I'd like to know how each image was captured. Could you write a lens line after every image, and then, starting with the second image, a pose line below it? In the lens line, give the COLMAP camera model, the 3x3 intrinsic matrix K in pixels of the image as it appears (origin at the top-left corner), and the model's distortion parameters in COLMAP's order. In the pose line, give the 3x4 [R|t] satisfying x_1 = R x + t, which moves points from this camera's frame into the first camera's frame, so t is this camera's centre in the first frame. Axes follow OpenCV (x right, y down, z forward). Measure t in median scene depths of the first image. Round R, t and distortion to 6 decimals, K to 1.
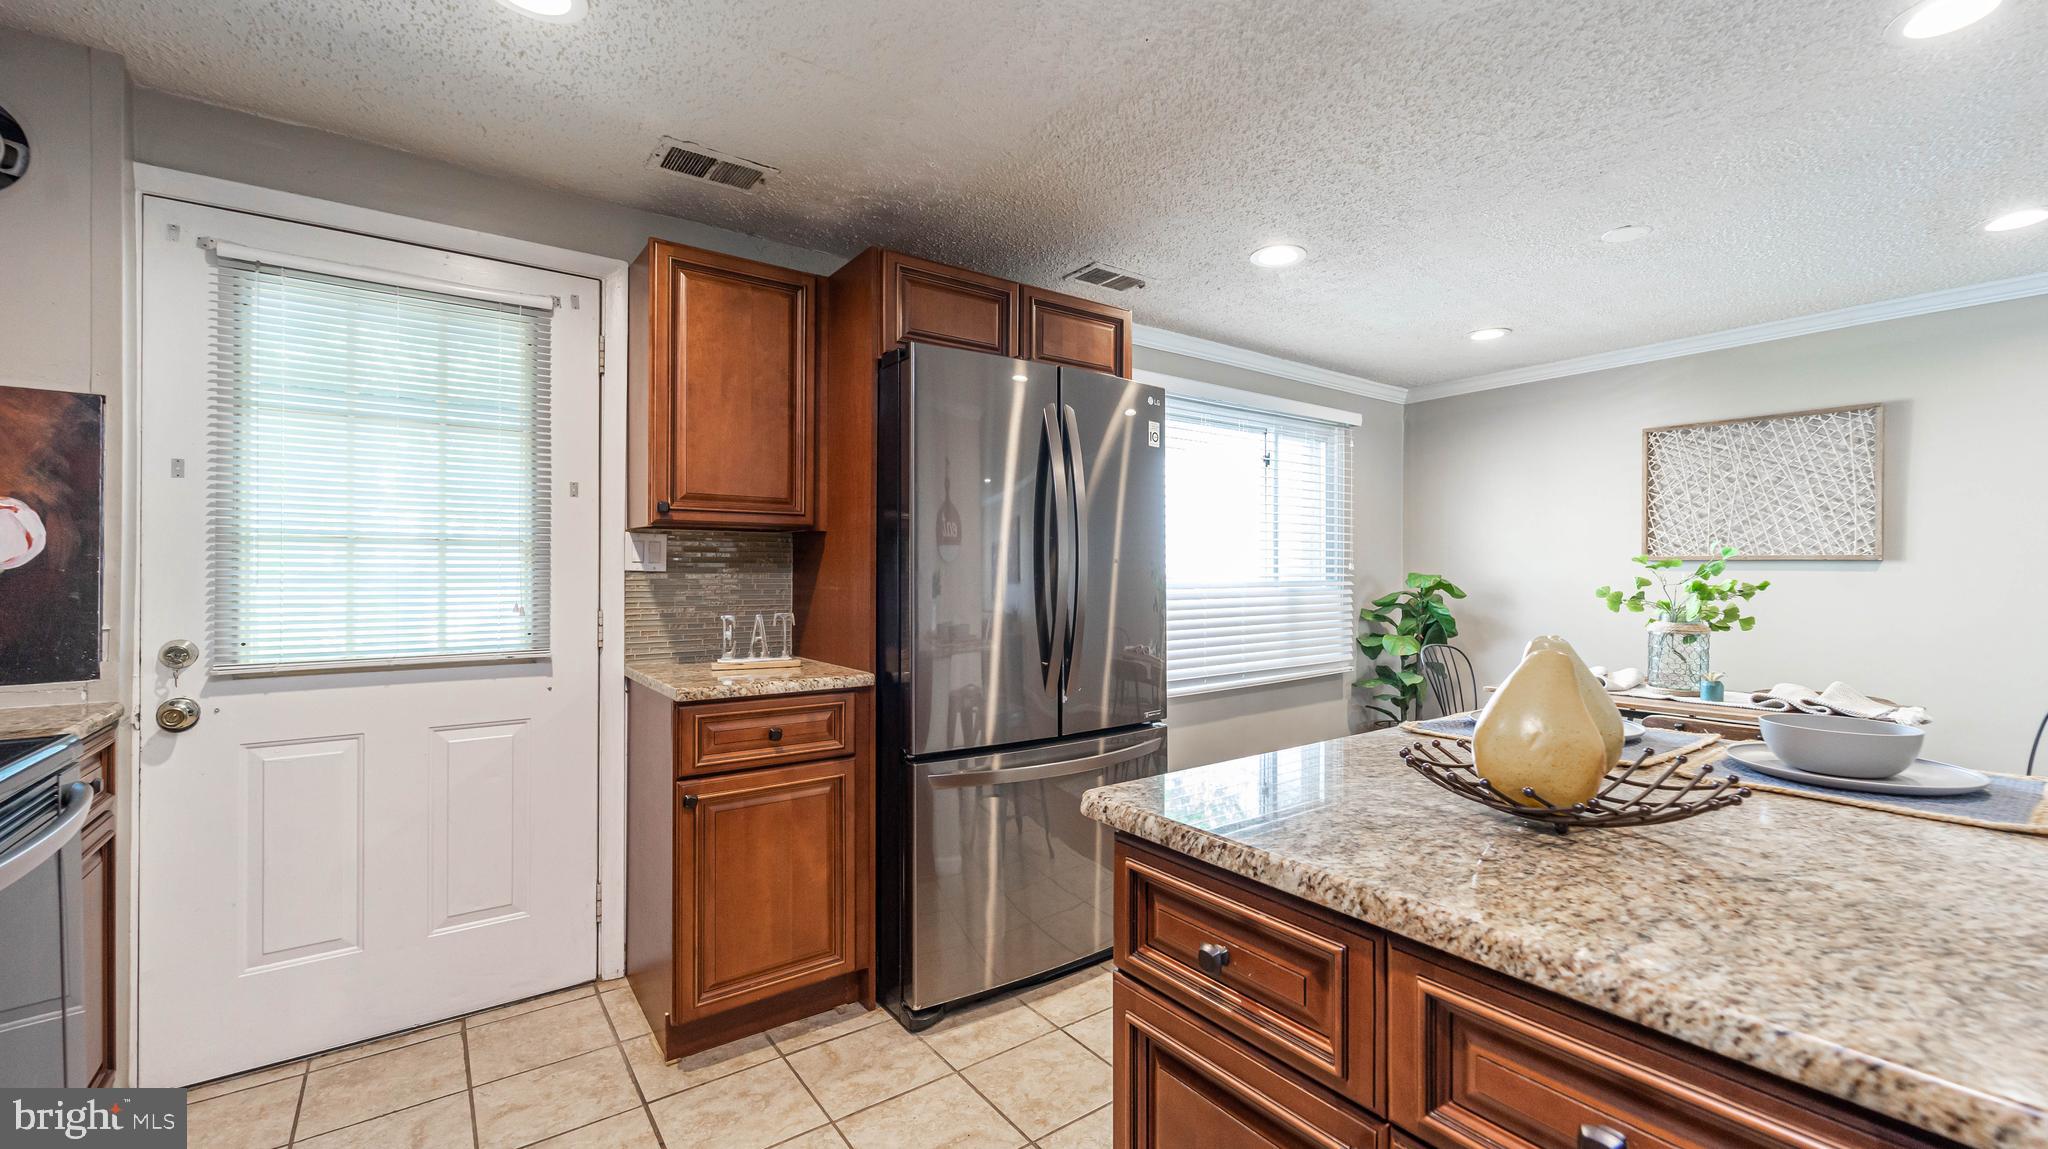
lens RADIAL K [[821.6, 0, 1064.7], [0, 821.6, 568.2], [0, 0, 1]] dist [-0.005209, -0.000539]
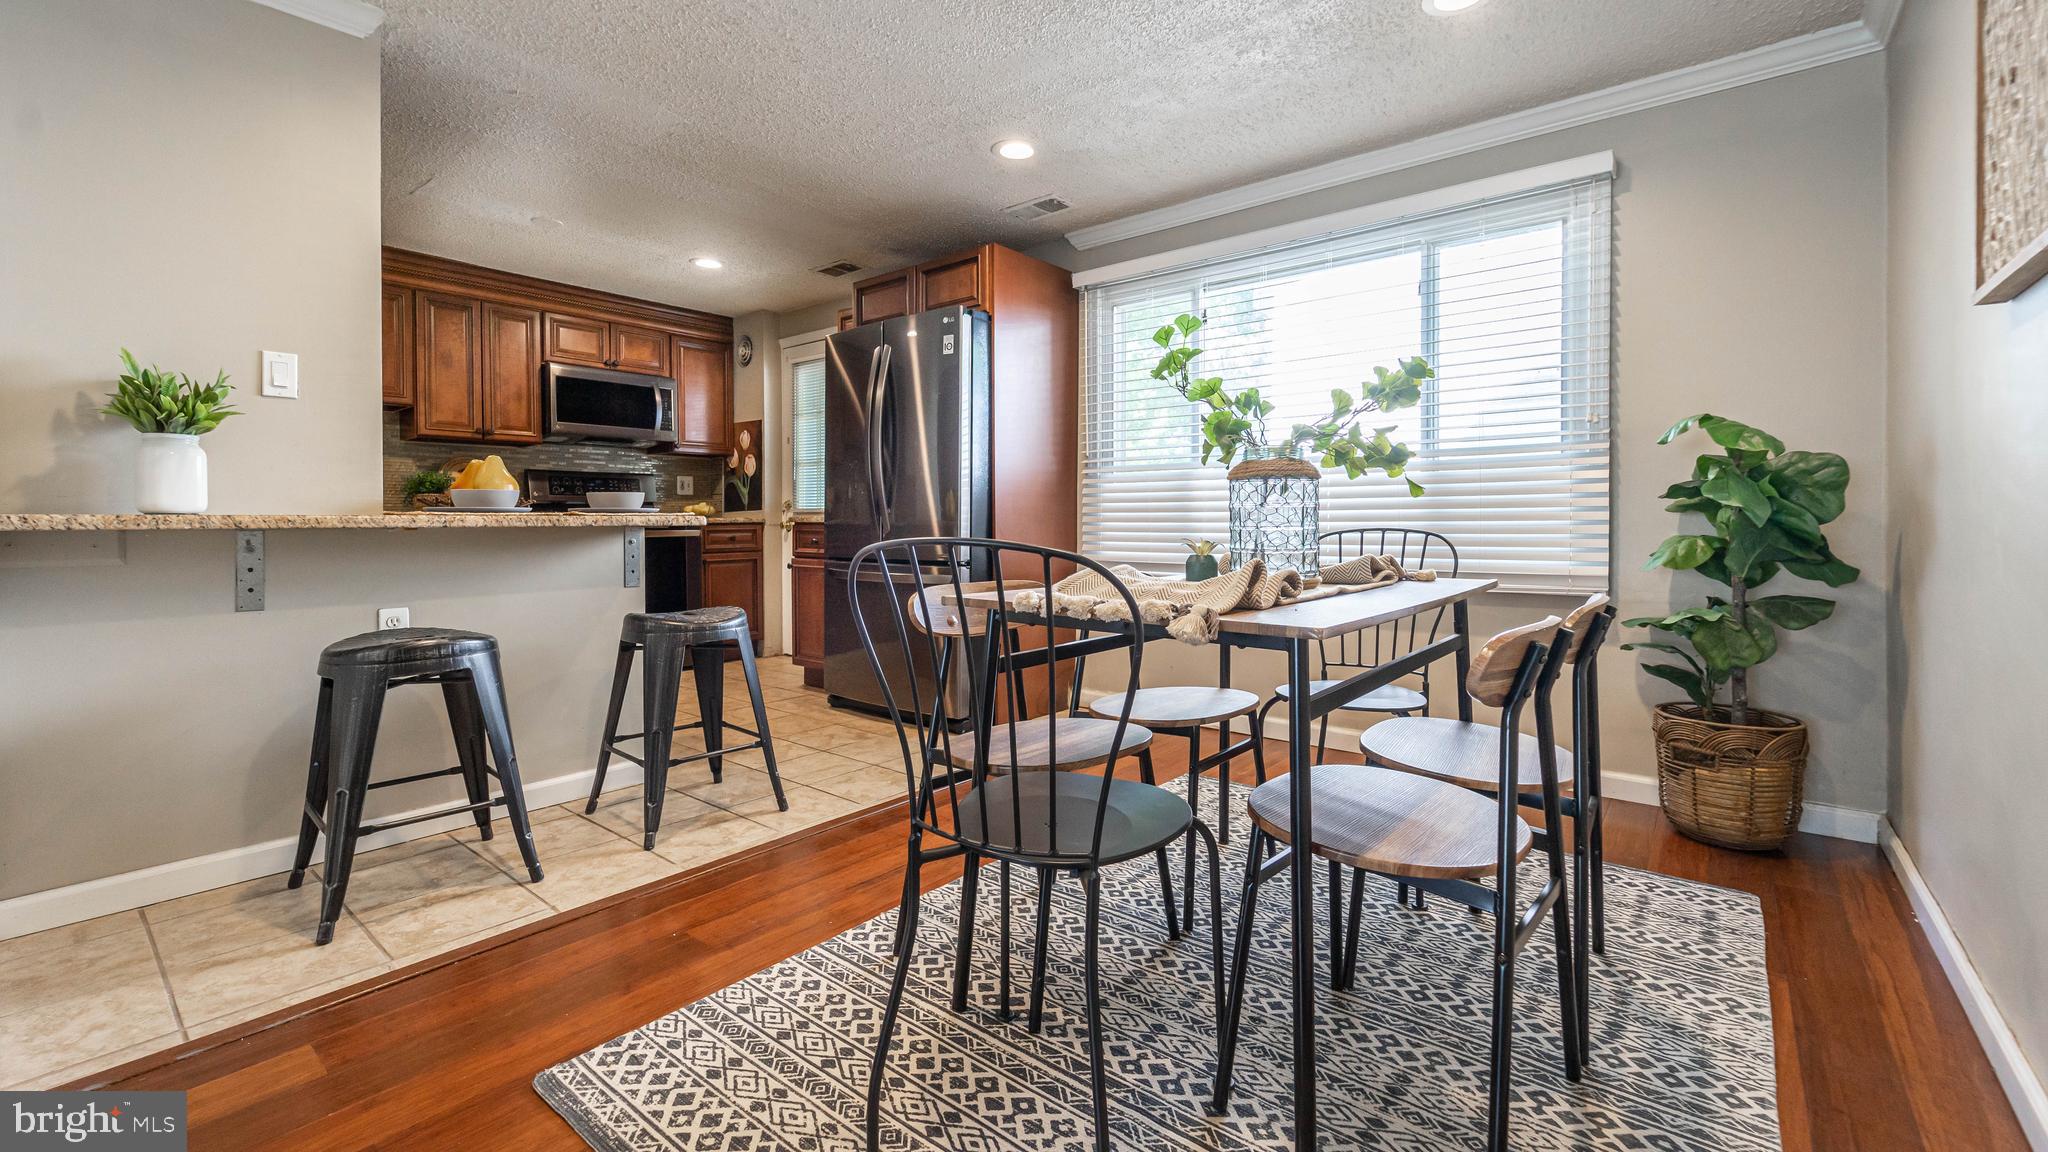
lens RADIAL K [[821.6, 0, 1010.2], [0, 821.6, 518.6], [0, 0, 1]] dist [-0.005209, -0.000539]
pose [[0.217340, 0.006417, -0.976075, 0.937234], [0.003371, 0.999967, 0.007324, 0.072030], [0.976090, -0.004882, 0.217311, 0.527286]]
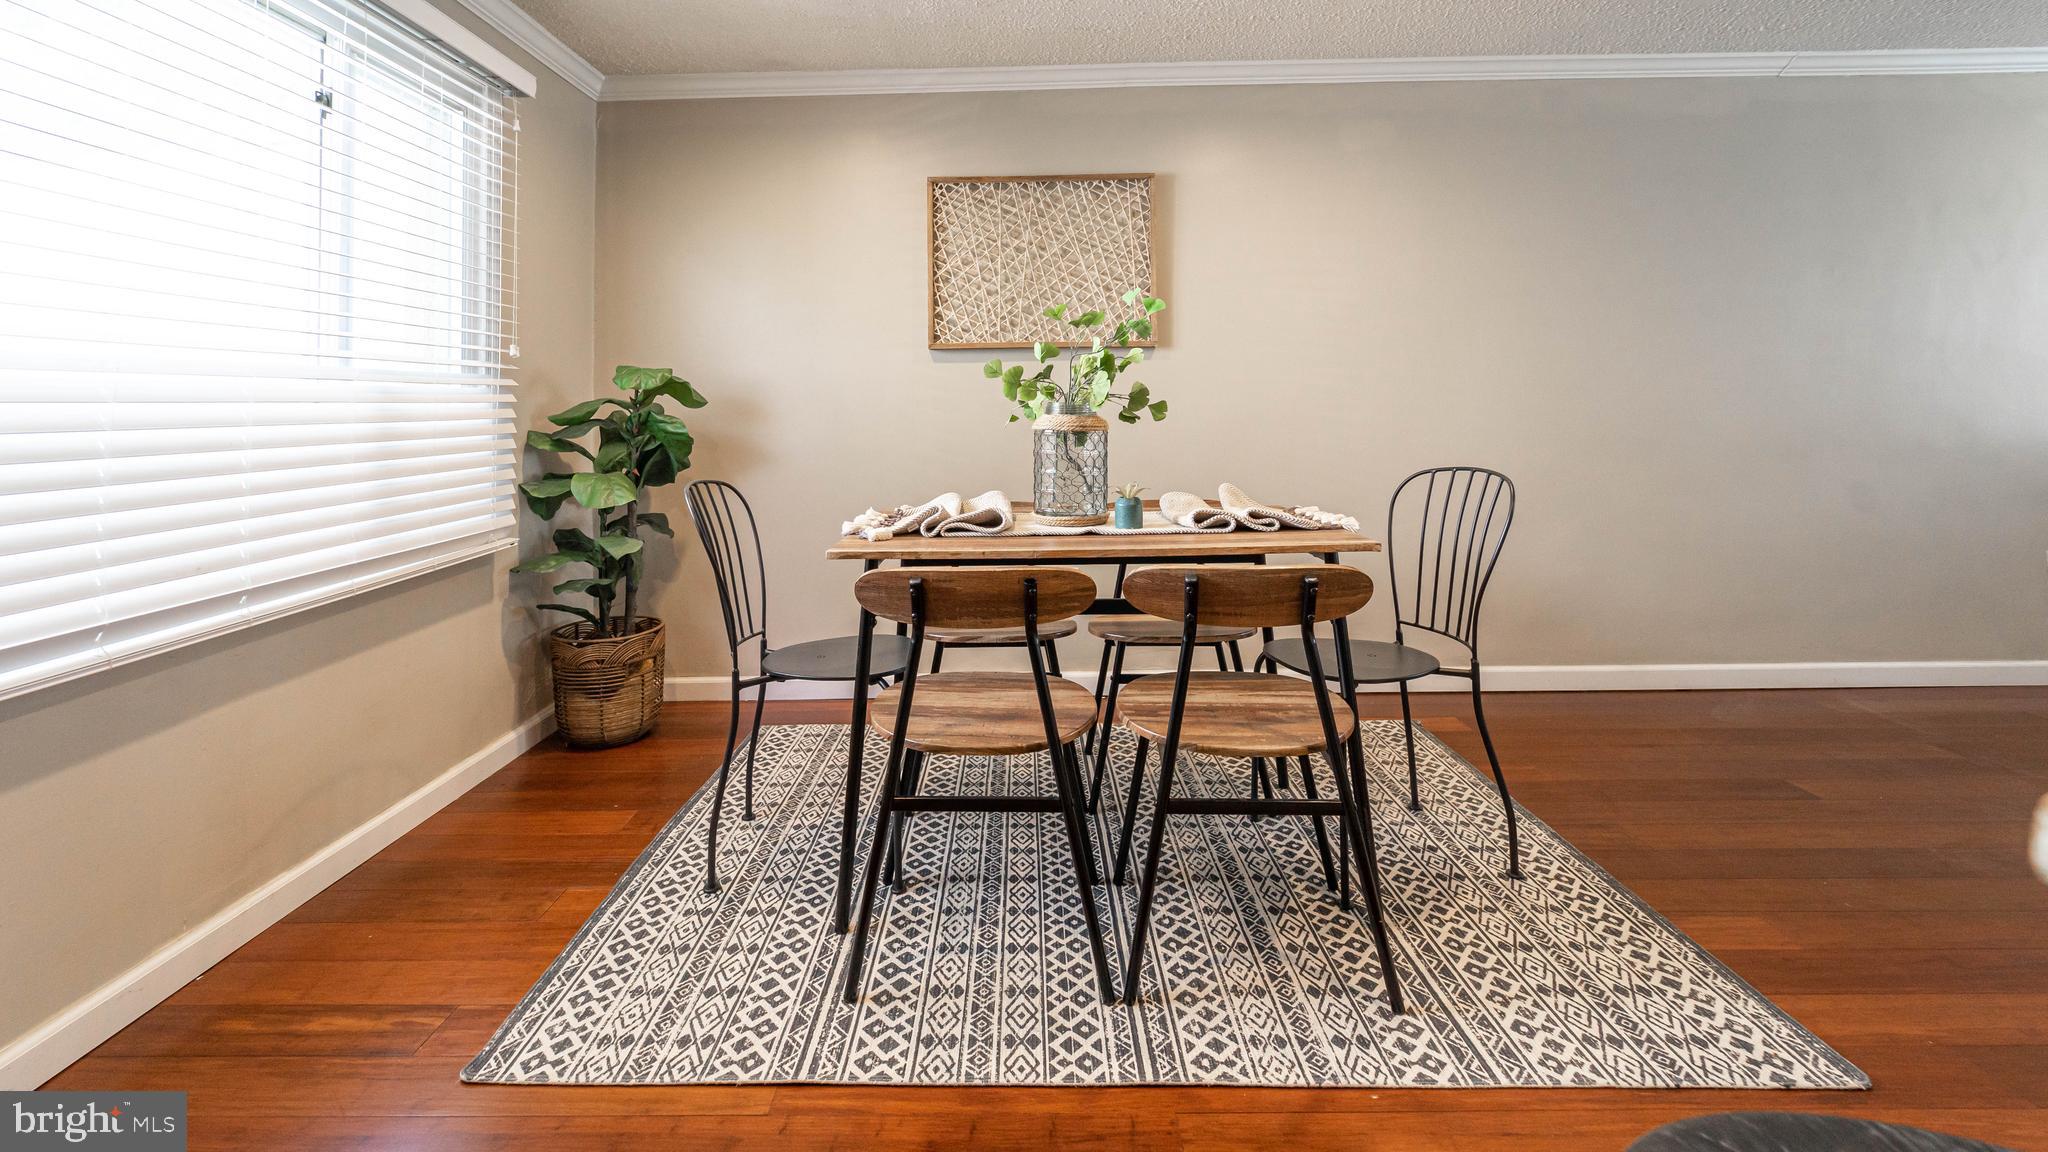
lens RADIAL K [[875.5, 0, 1000.5], [0, 875.5, 363.4], [0, 0, 1]] dist [-0.002348, -0.001716]
pose [[0.625580, 0.024979, 0.779760, 0.117129], [0.015007, 0.998917, -0.044039, 0.041556], [-0.780016, 0.039251, 0.624528, 0.452407]]
